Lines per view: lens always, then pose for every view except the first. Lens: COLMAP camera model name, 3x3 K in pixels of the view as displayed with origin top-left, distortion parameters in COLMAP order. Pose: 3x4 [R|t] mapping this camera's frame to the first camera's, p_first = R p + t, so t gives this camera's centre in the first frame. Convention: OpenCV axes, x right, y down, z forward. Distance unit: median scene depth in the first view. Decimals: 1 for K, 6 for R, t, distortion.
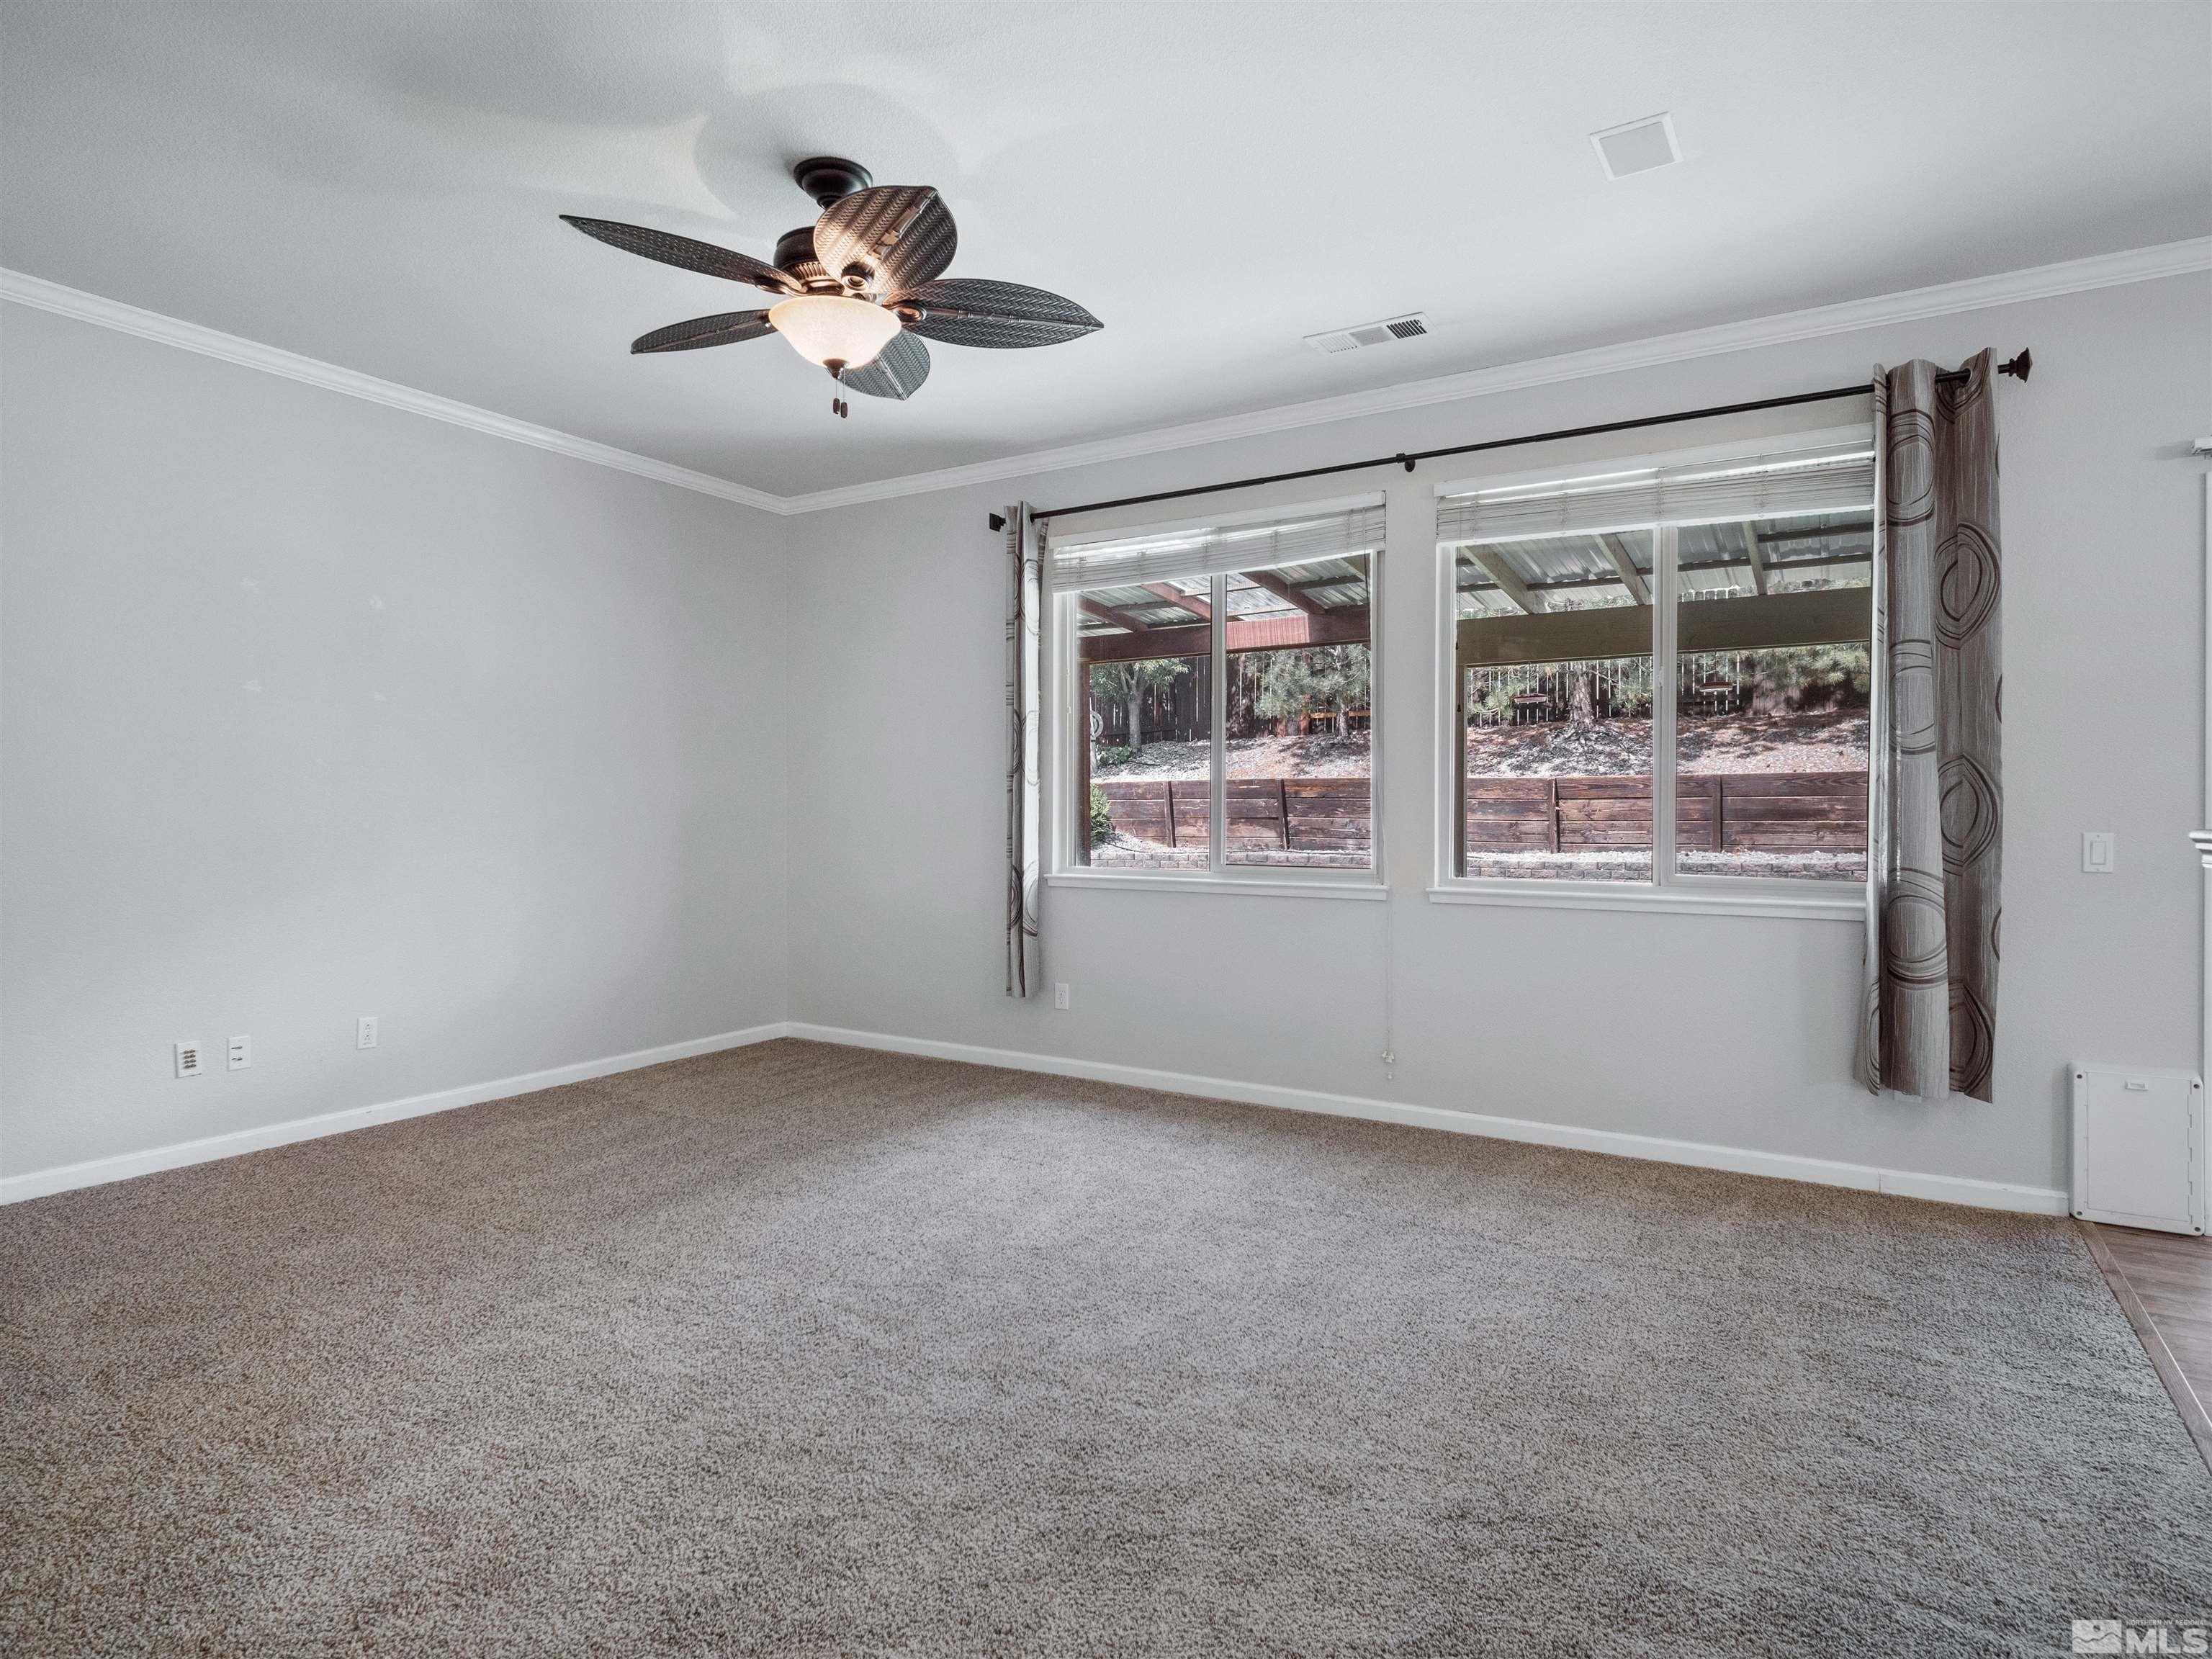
lens RADIAL K [[1214.1, 0, 1079.0], [0, 1214.1, 821.8], [0, 0, 1]] dist [-0.001155, -0.000617]
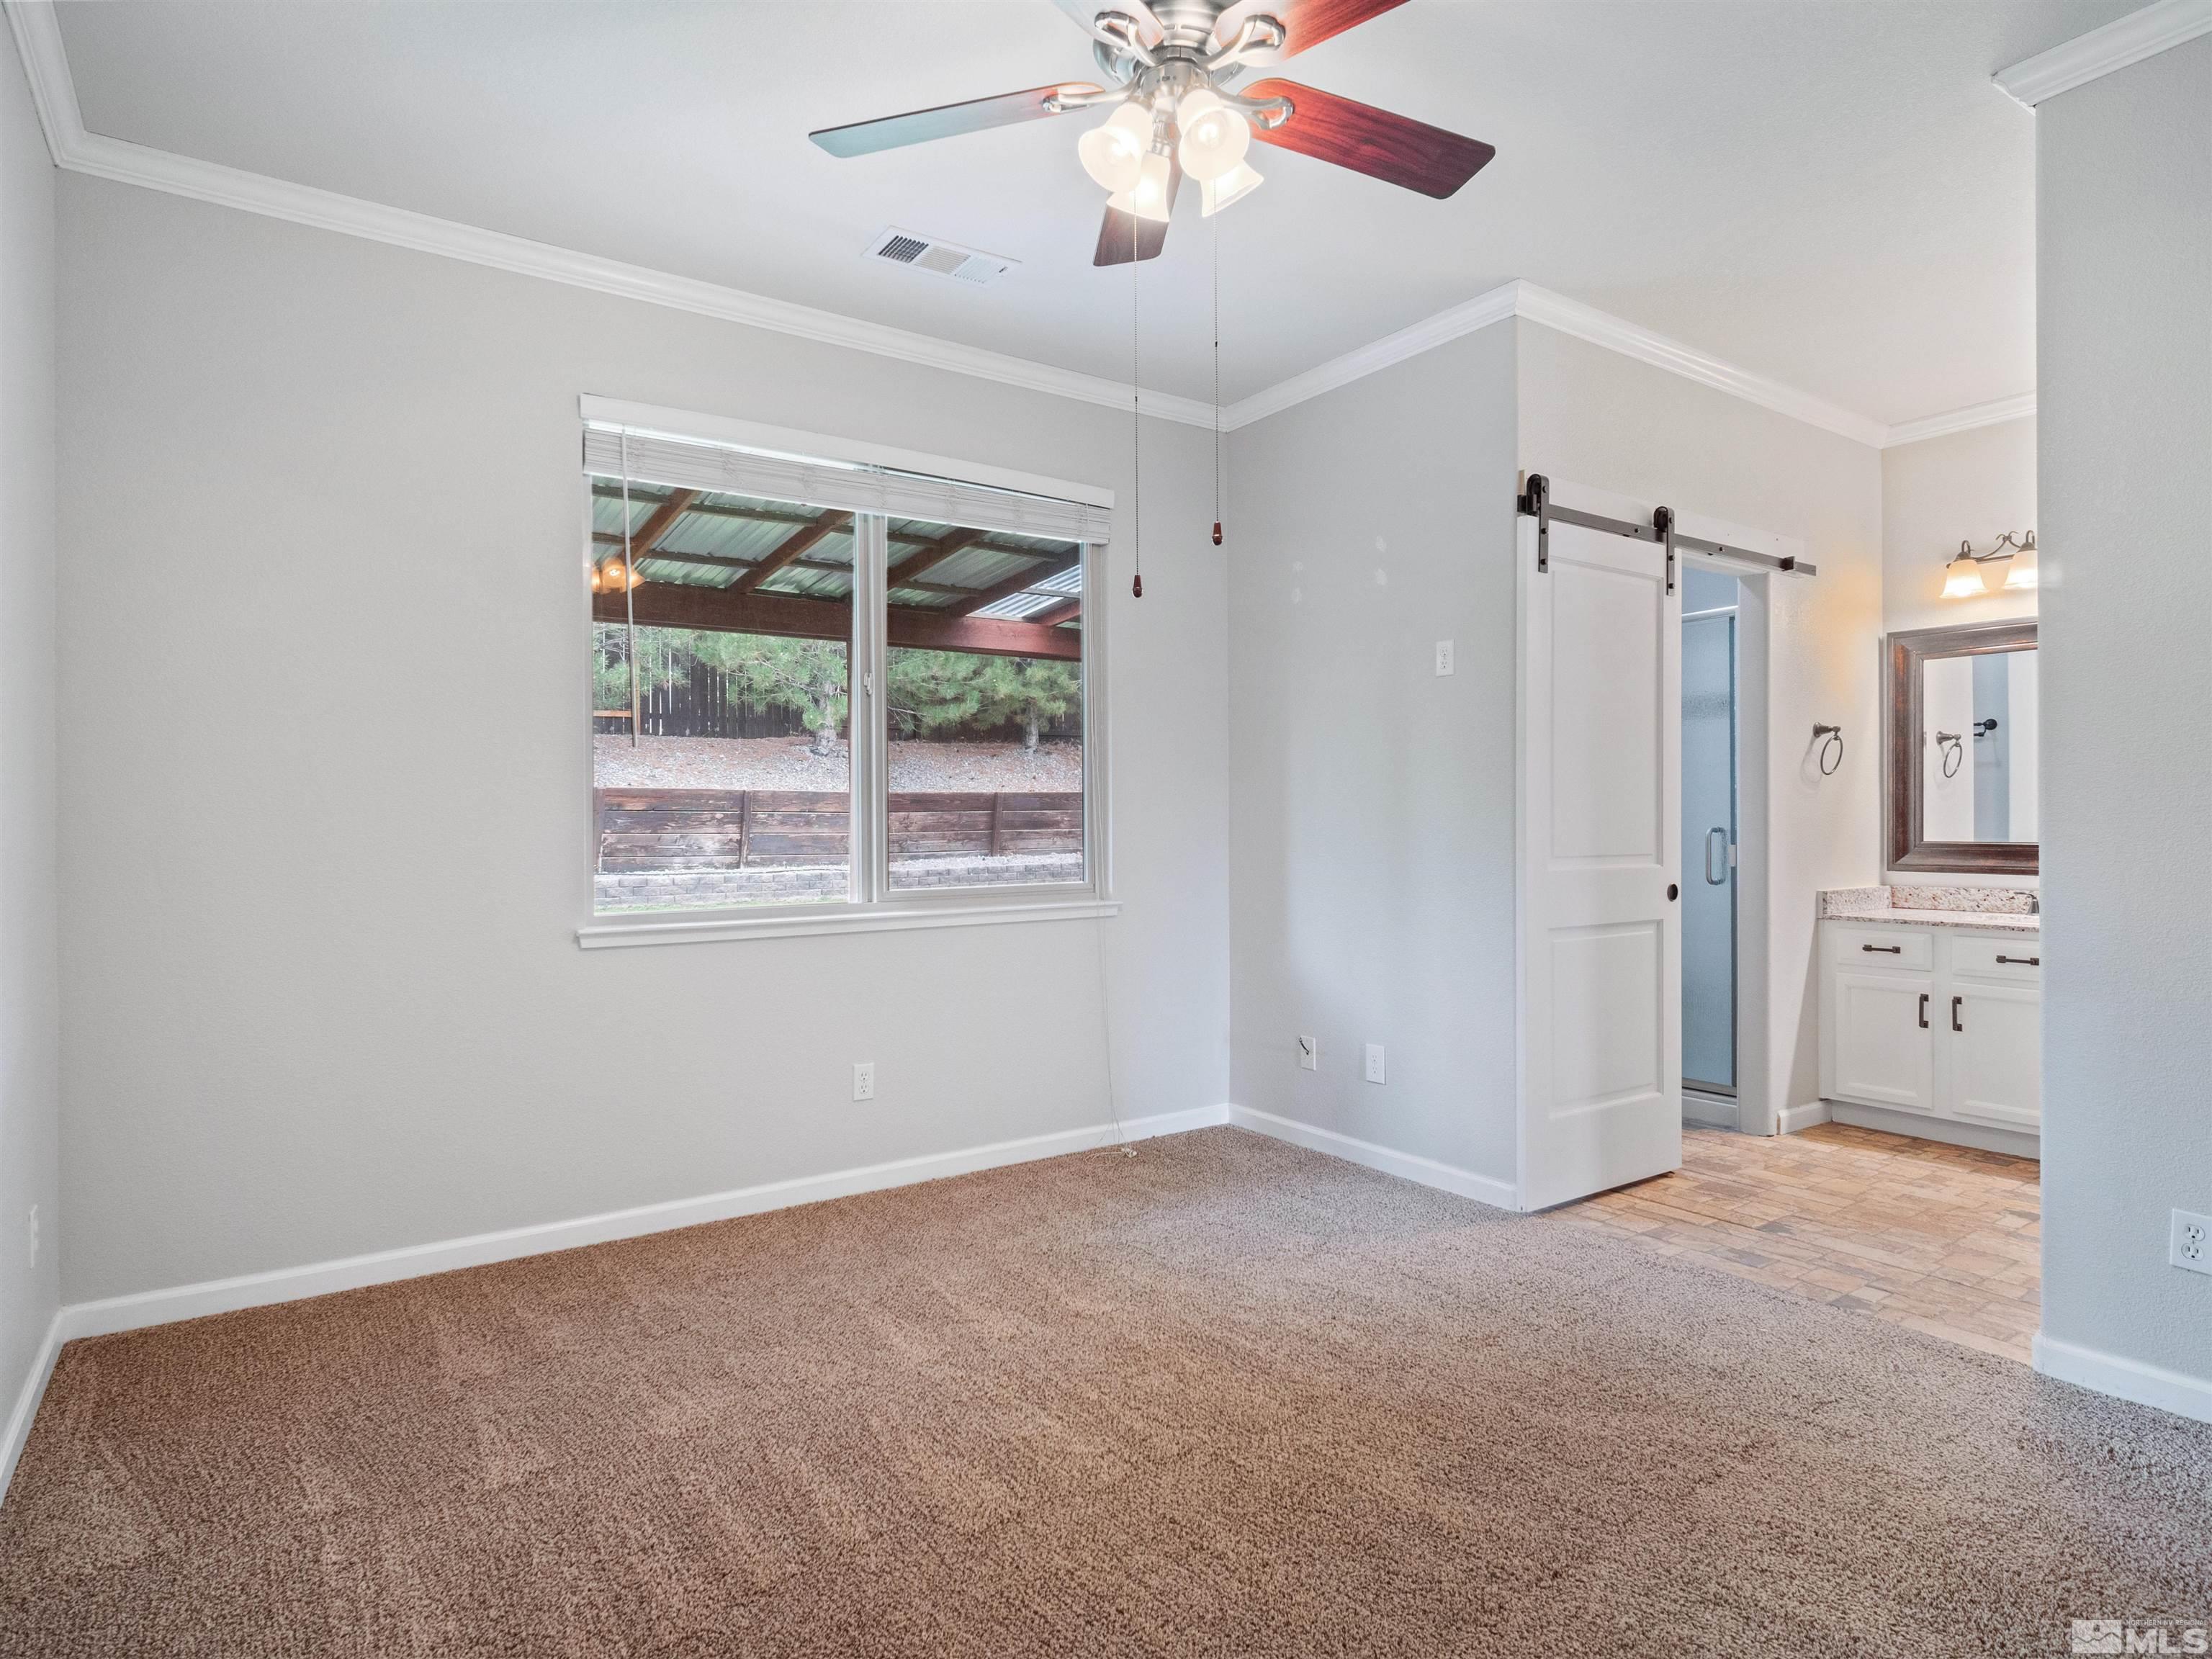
lens RADIAL K [[1214.1, 0, 1079.0], [0, 1214.1, 821.8], [0, 0, 1]] dist [-0.001155, -0.000617]
pose [[0.398938, -0.003544, 0.916971, -0.512569], [0.019104, 0.999808, -0.004447, -0.002310], [-0.916779, 0.019292, 0.398929, 0.410148]]
